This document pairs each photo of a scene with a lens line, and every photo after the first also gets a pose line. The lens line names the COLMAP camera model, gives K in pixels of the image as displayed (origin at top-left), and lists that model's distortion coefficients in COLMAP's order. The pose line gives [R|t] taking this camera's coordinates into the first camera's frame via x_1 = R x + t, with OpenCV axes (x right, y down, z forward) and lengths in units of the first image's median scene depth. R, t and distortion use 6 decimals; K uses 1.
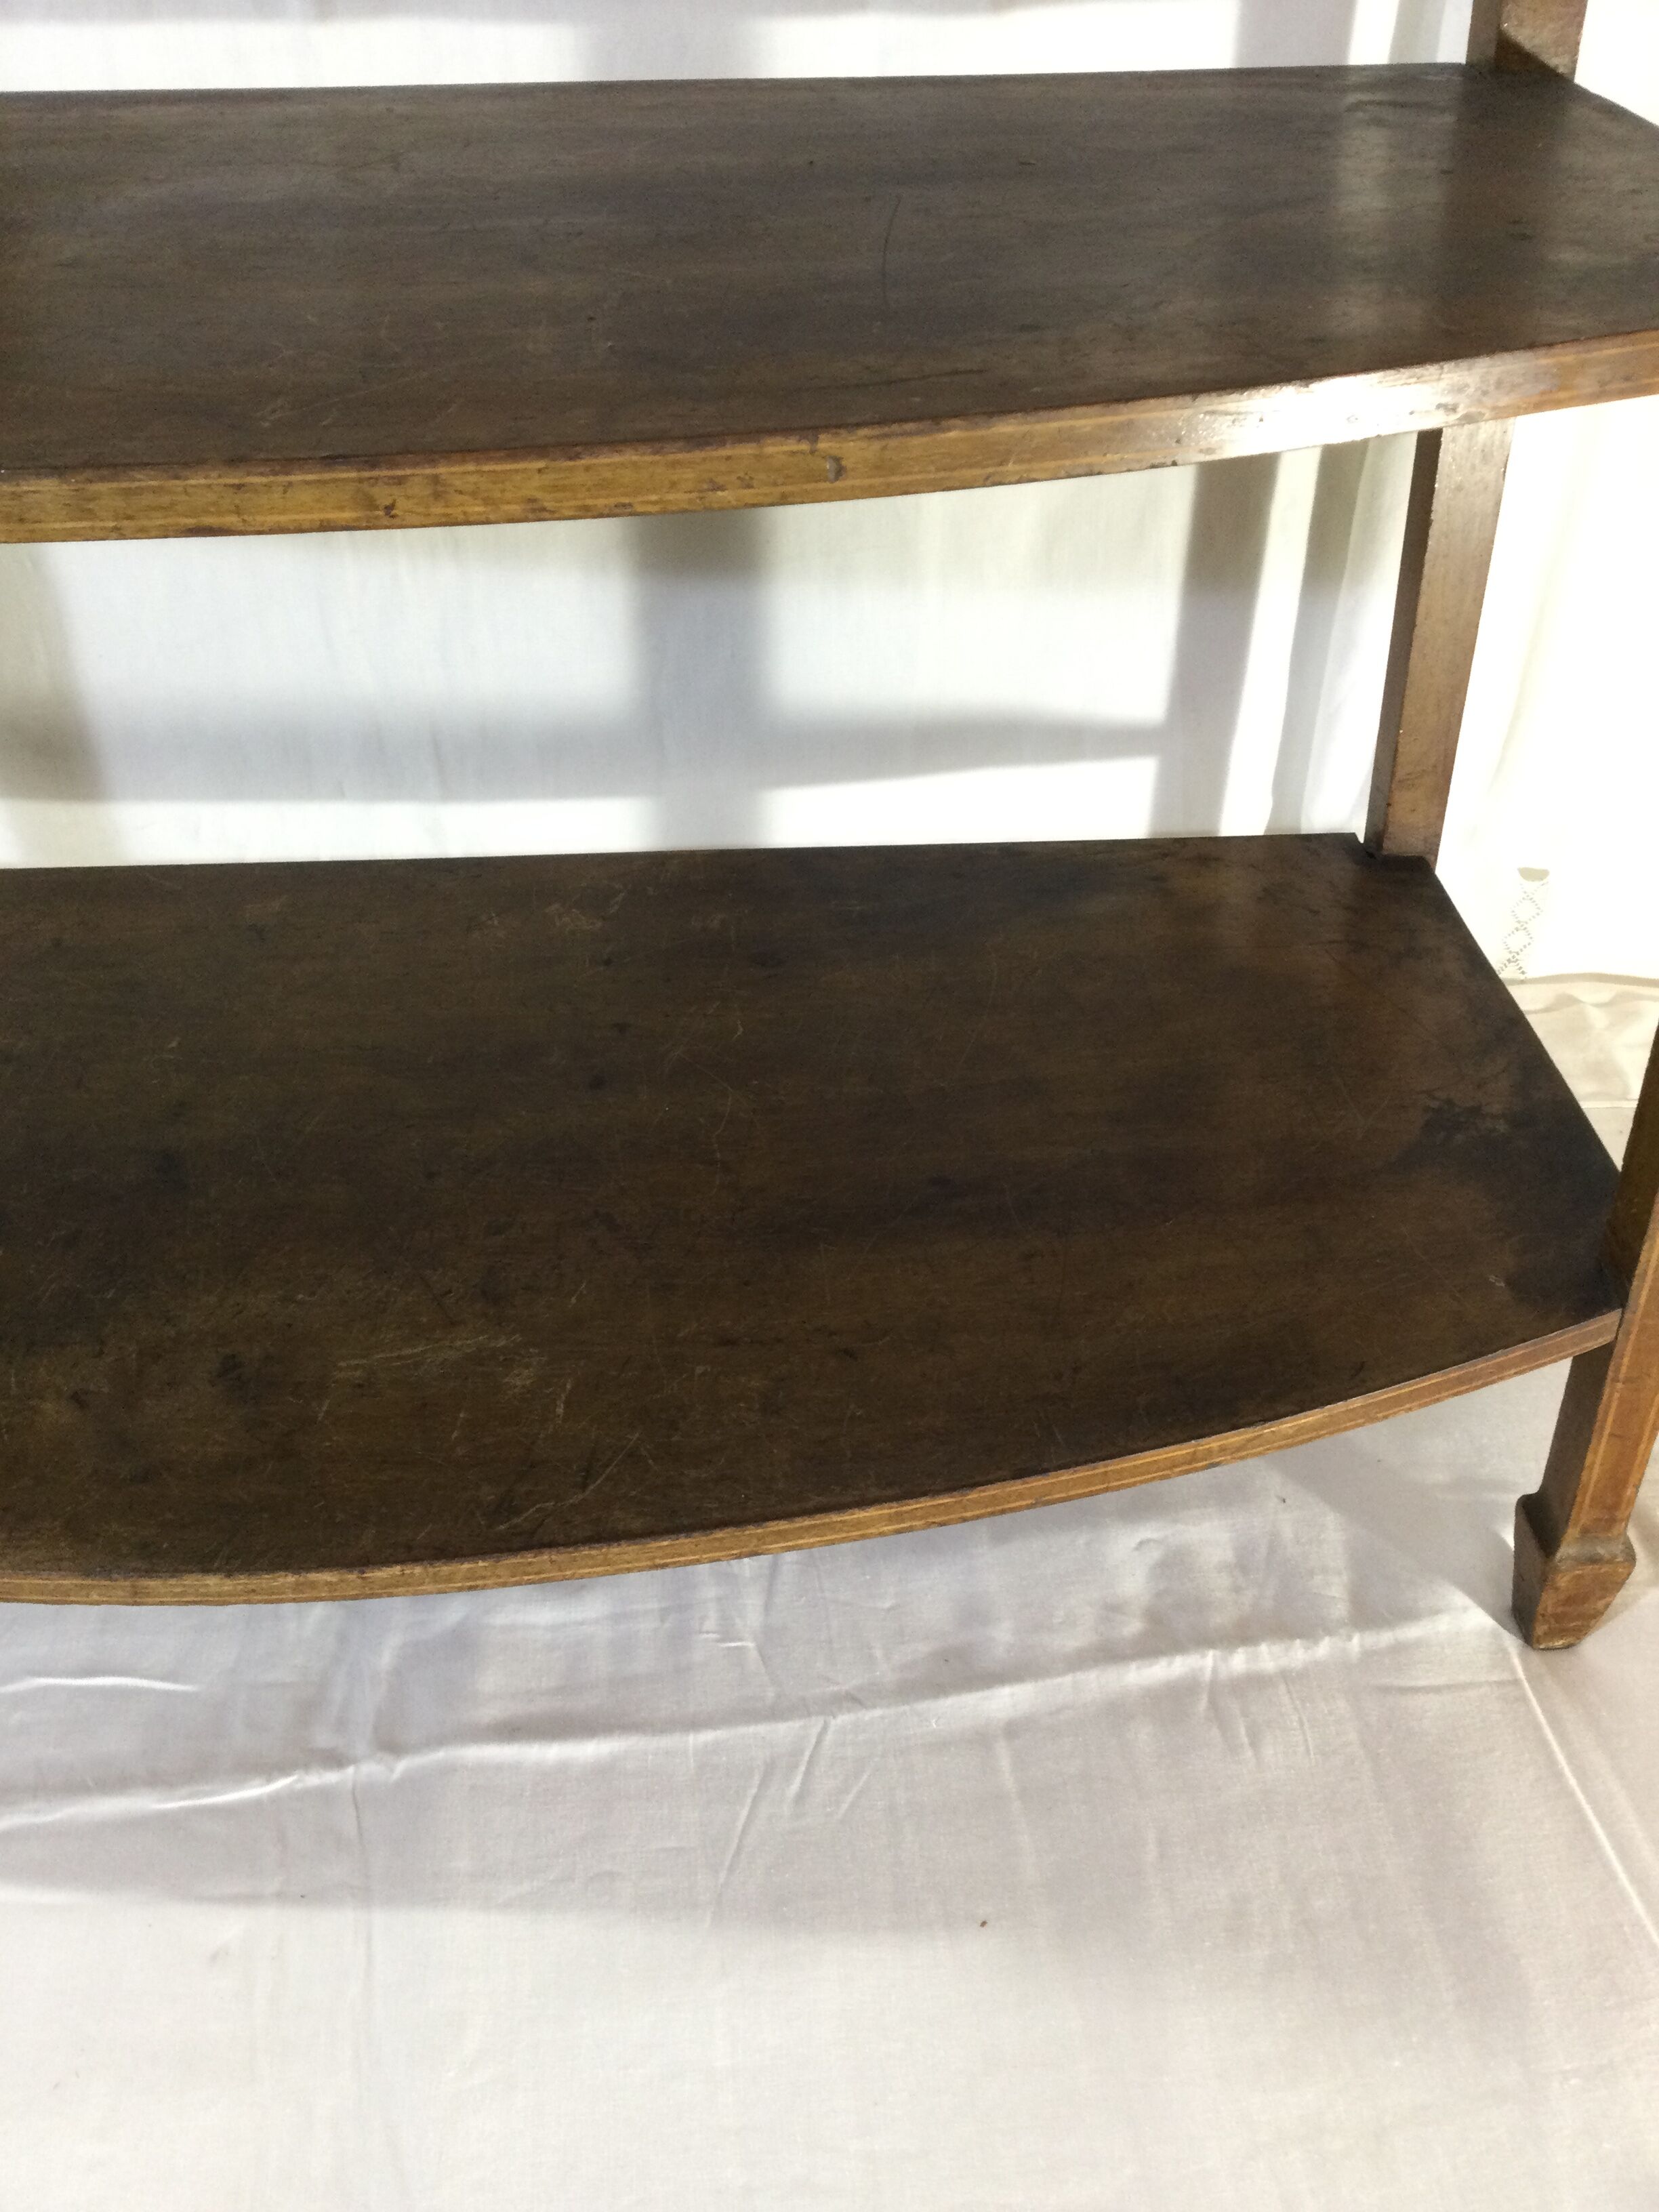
lens RADIAL K [[1987.9, 0, 837.5], [0, 1987.9, 1104.5], [0, 0, 1]] dist [0.149983, -0.301238]
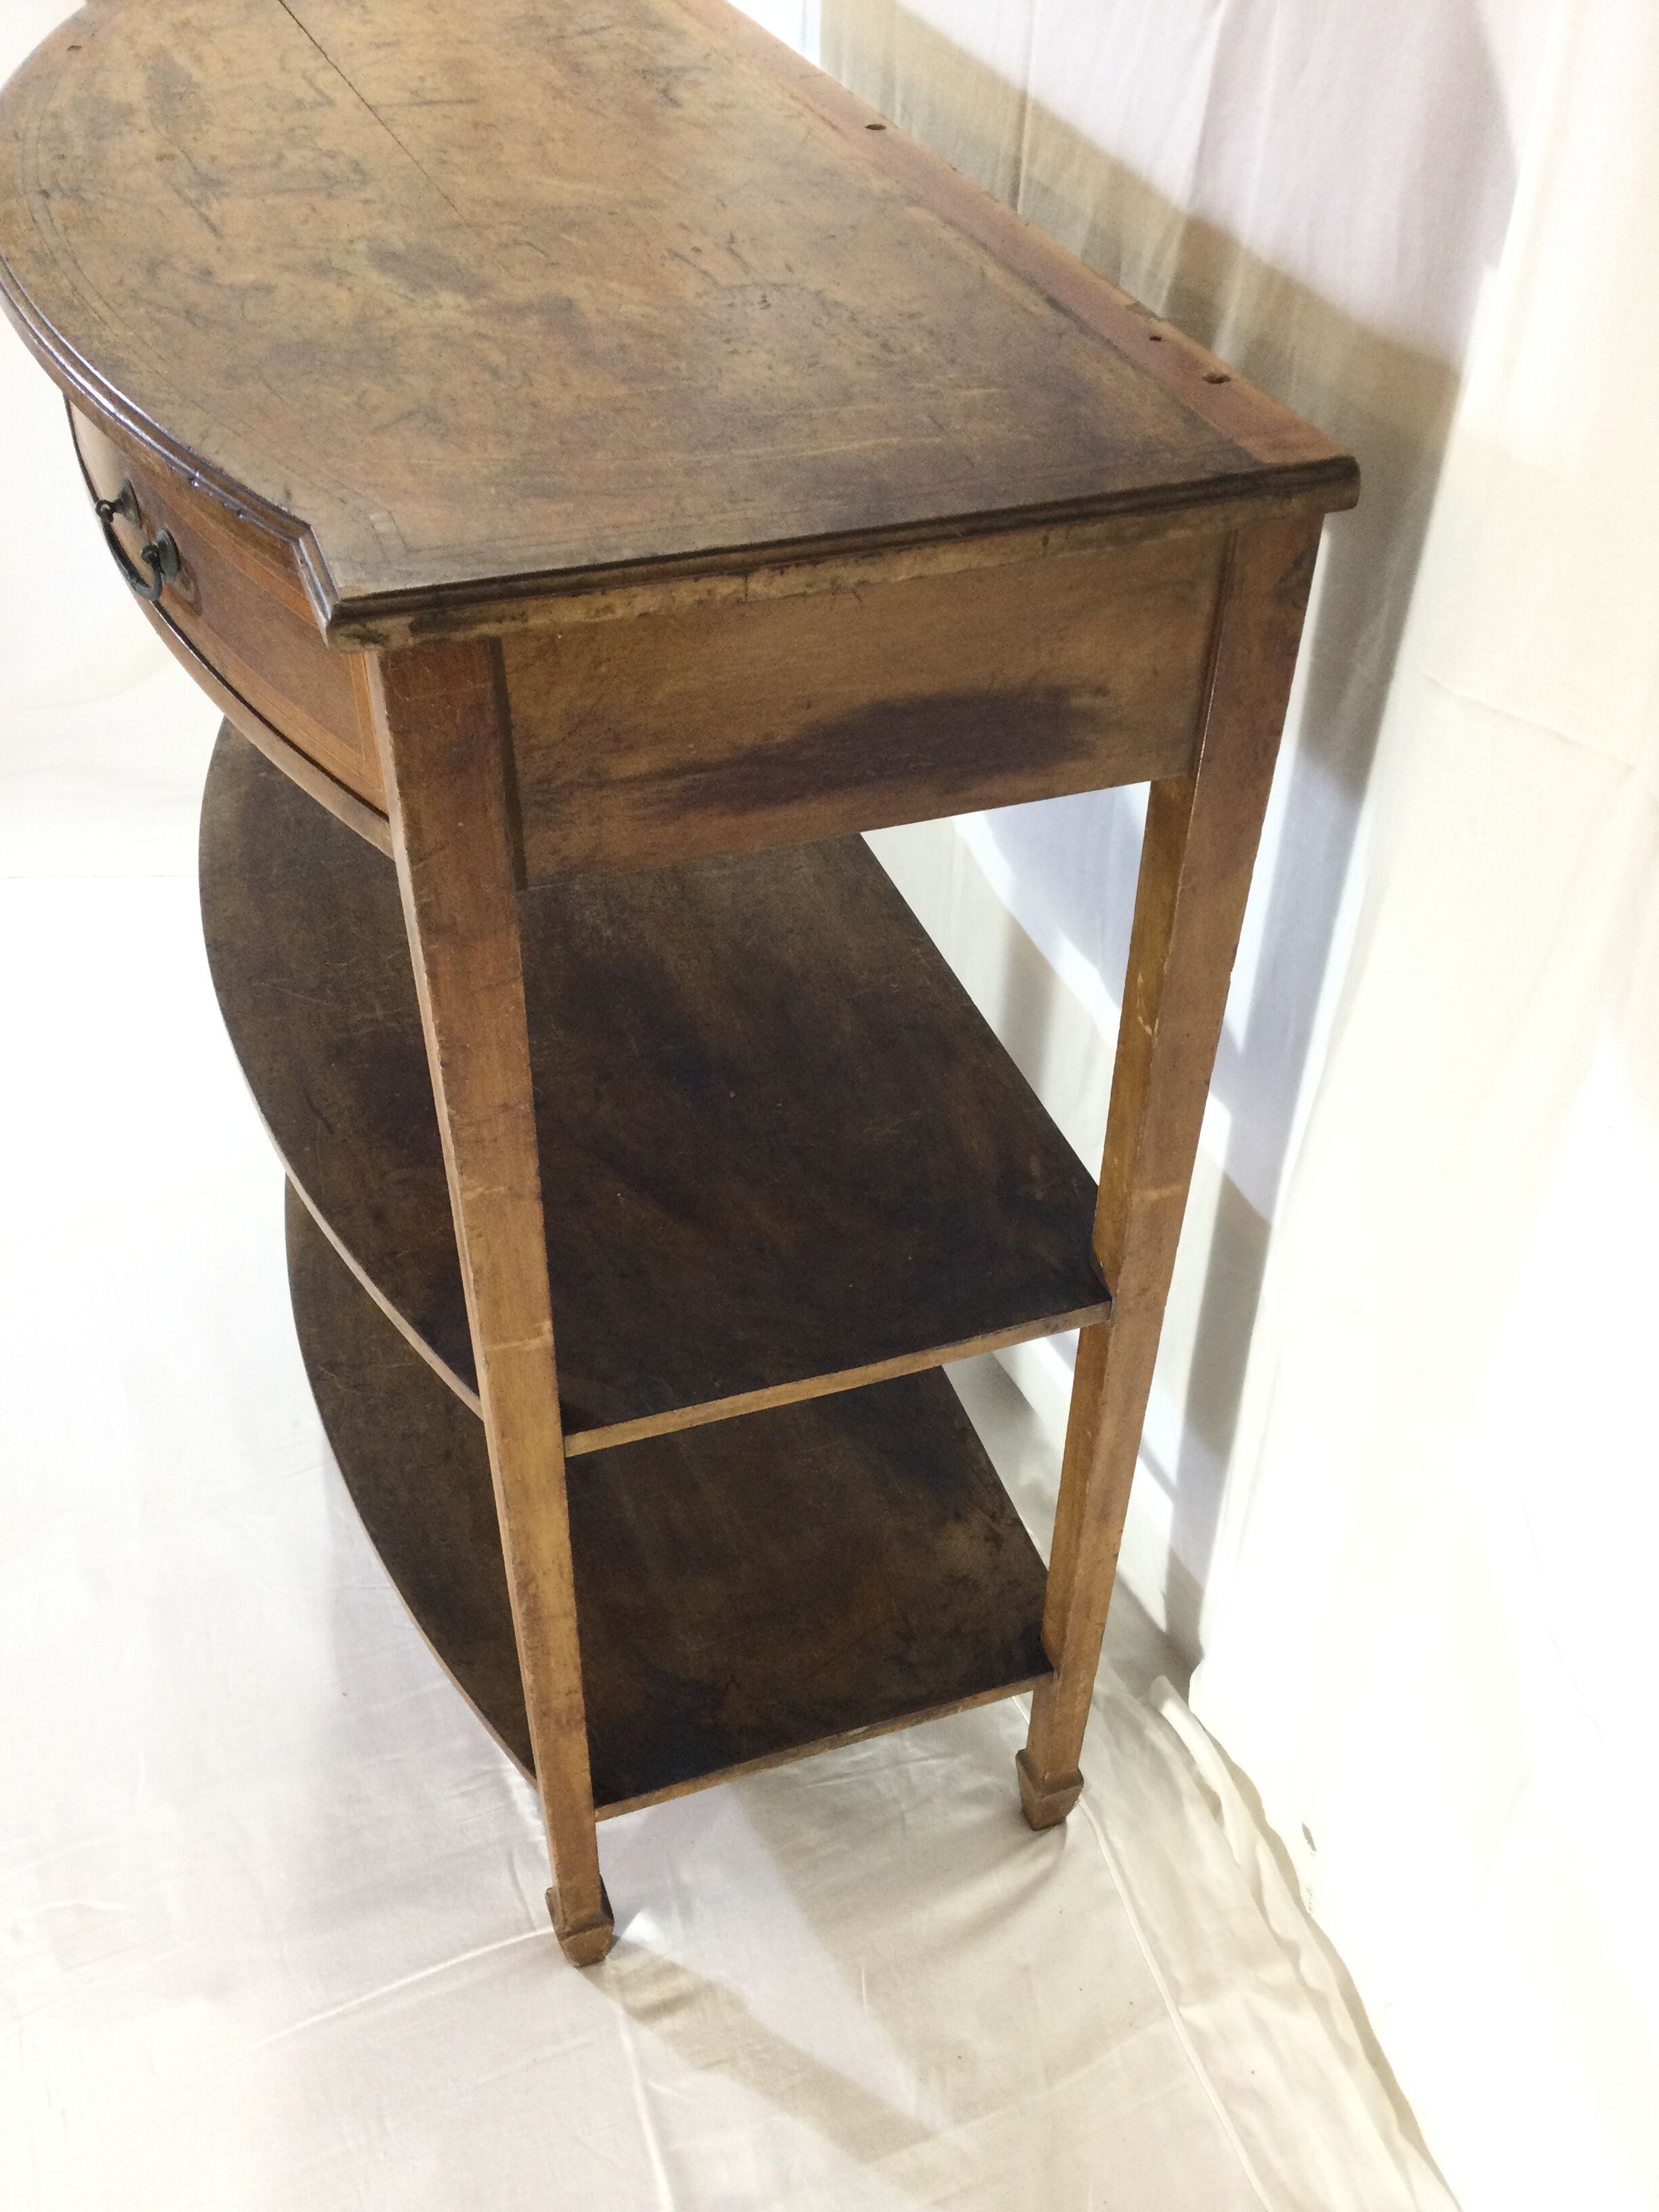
lens RADIAL K [[1975.3, 0, 834.3], [0, 1975.3, 1104.9], [0, 0, 1]] dist [0.137173, -0.265074]
pose [[0.283574, 0.630088, -0.722894, 1.244710], [-0.572153, 0.716129, 0.399750, -1.071330], [0.769563, 0.300247, 0.563582, 0.045703]]
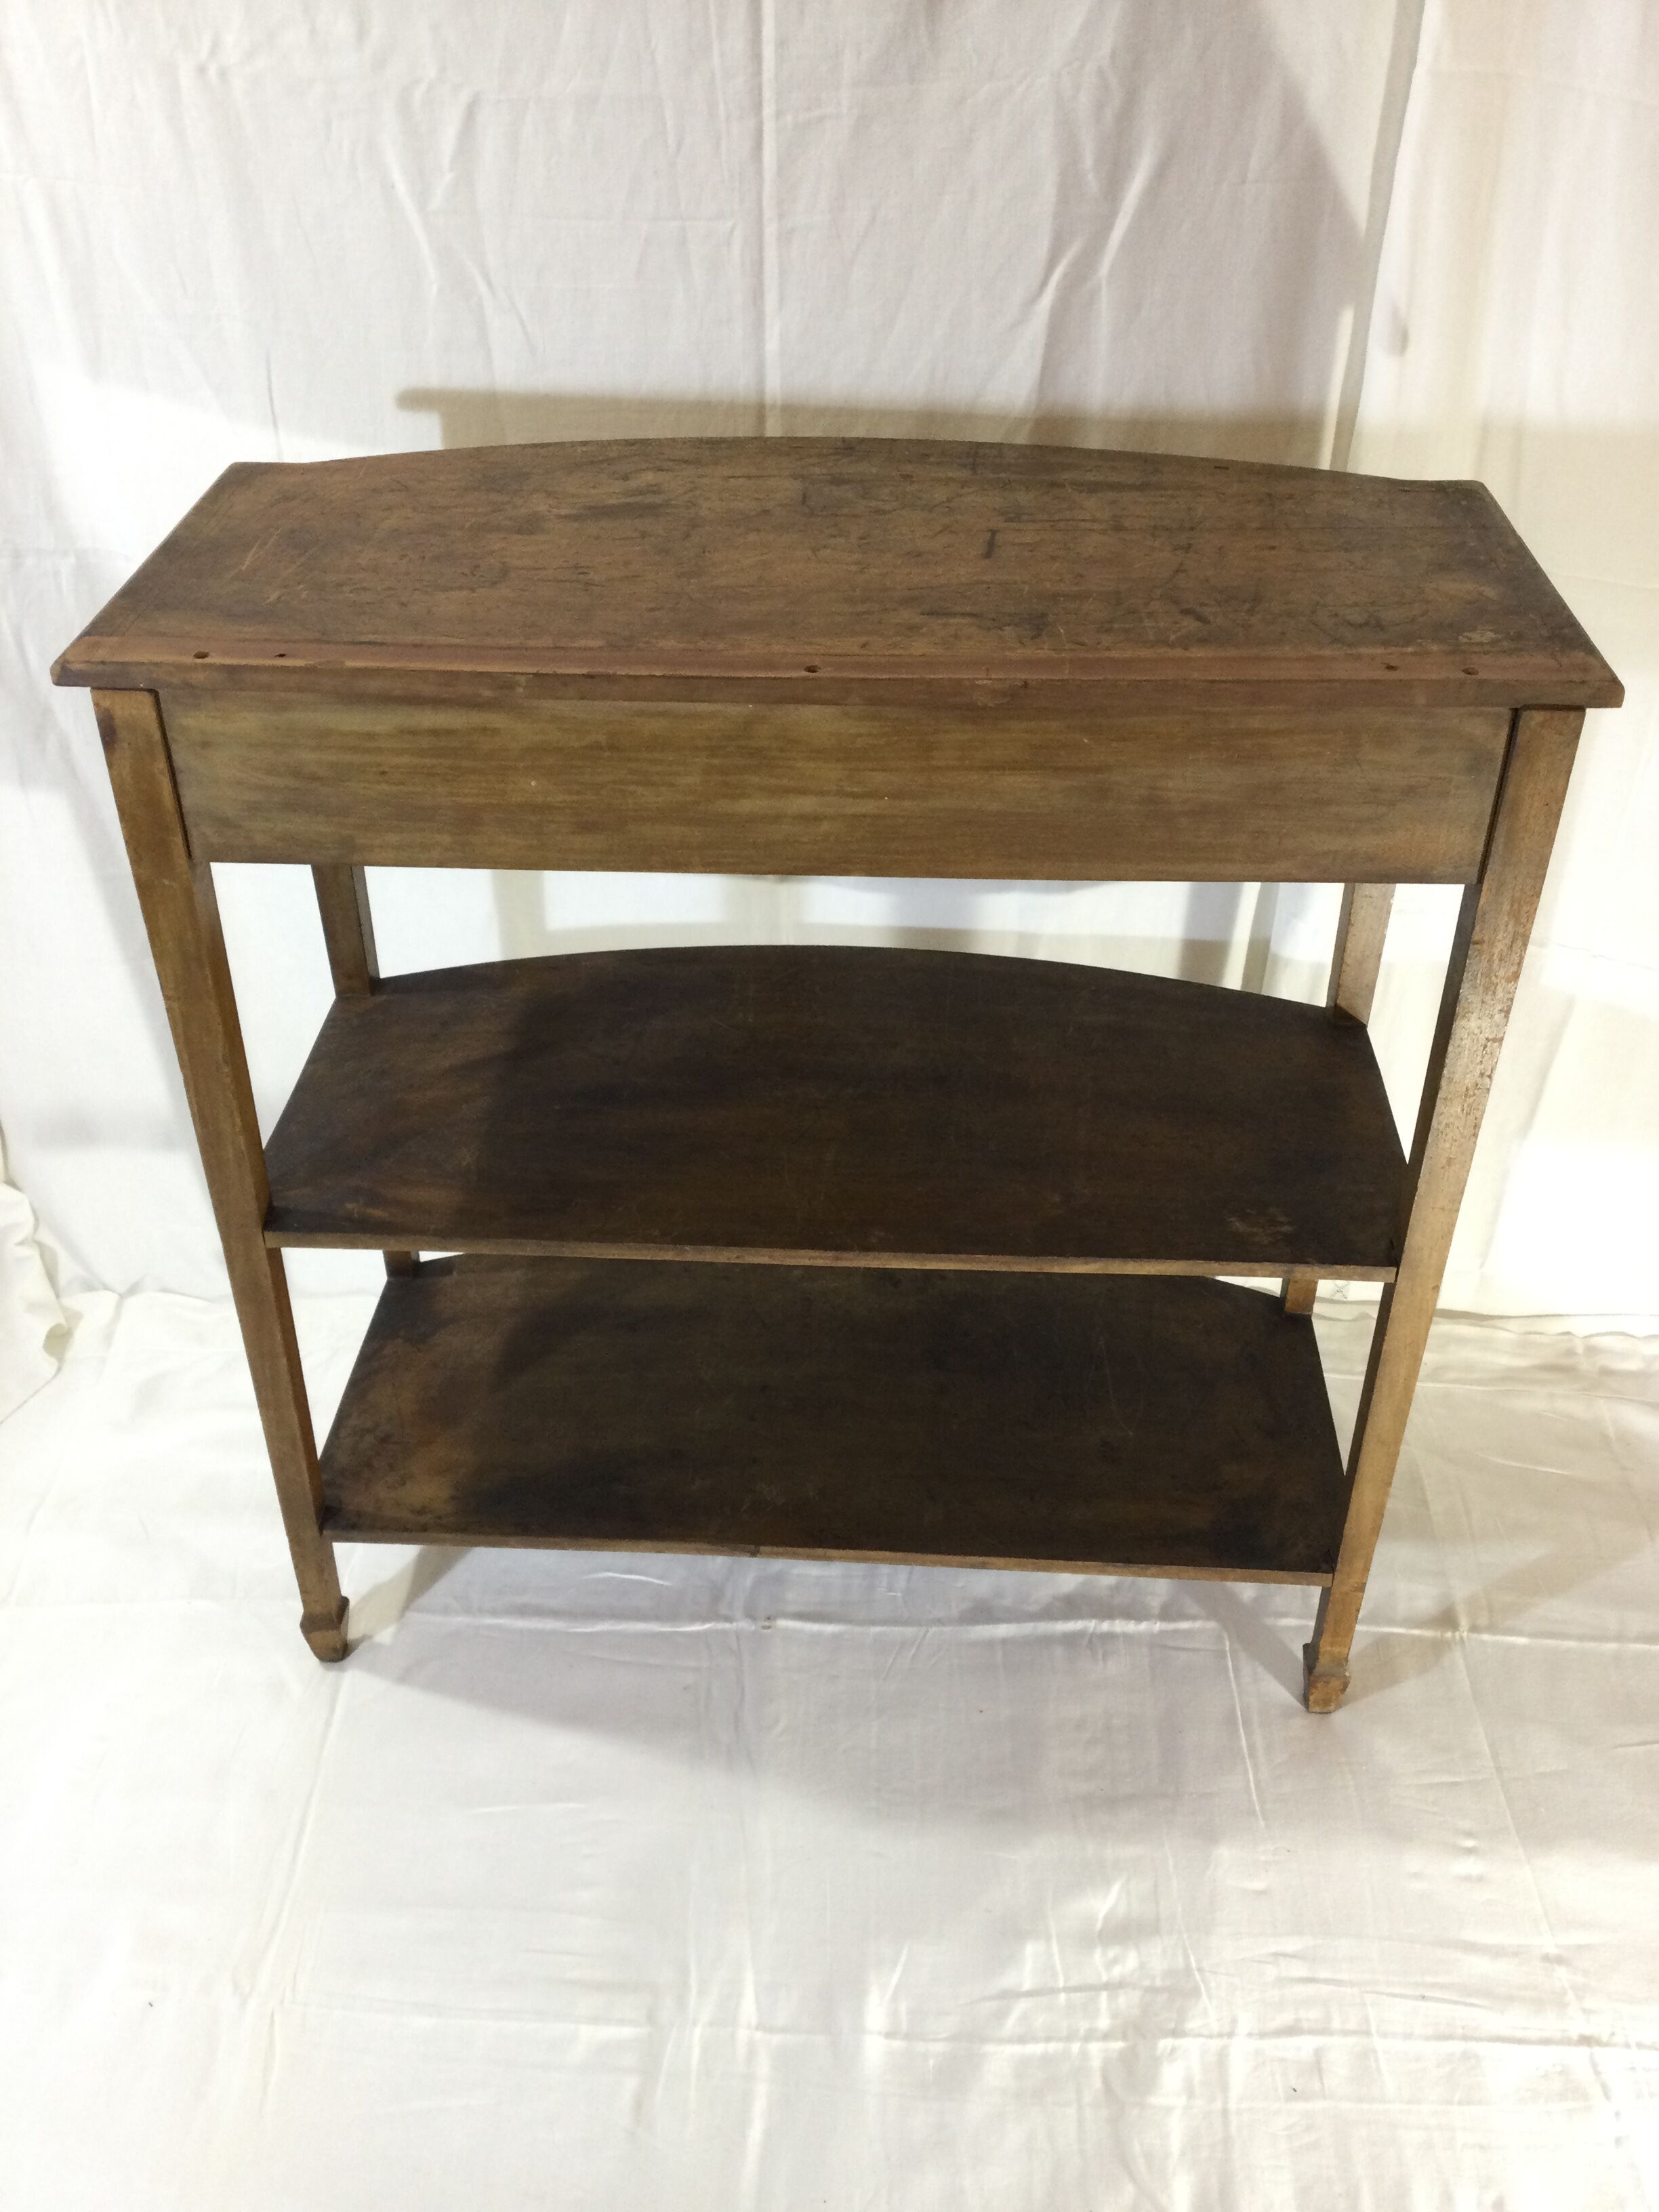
lens RADIAL K [[1987.9, 0, 837.5], [0, 1987.9, 1104.5], [0, 0, 1]] dist [0.149983, -0.301238]
pose [[-0.993917, -0.055598, 0.095067, -0.434888], [0.071286, 0.333201, 0.940157, -2.459673], [-0.083948, 0.941215, -0.327211, 1.560918]]
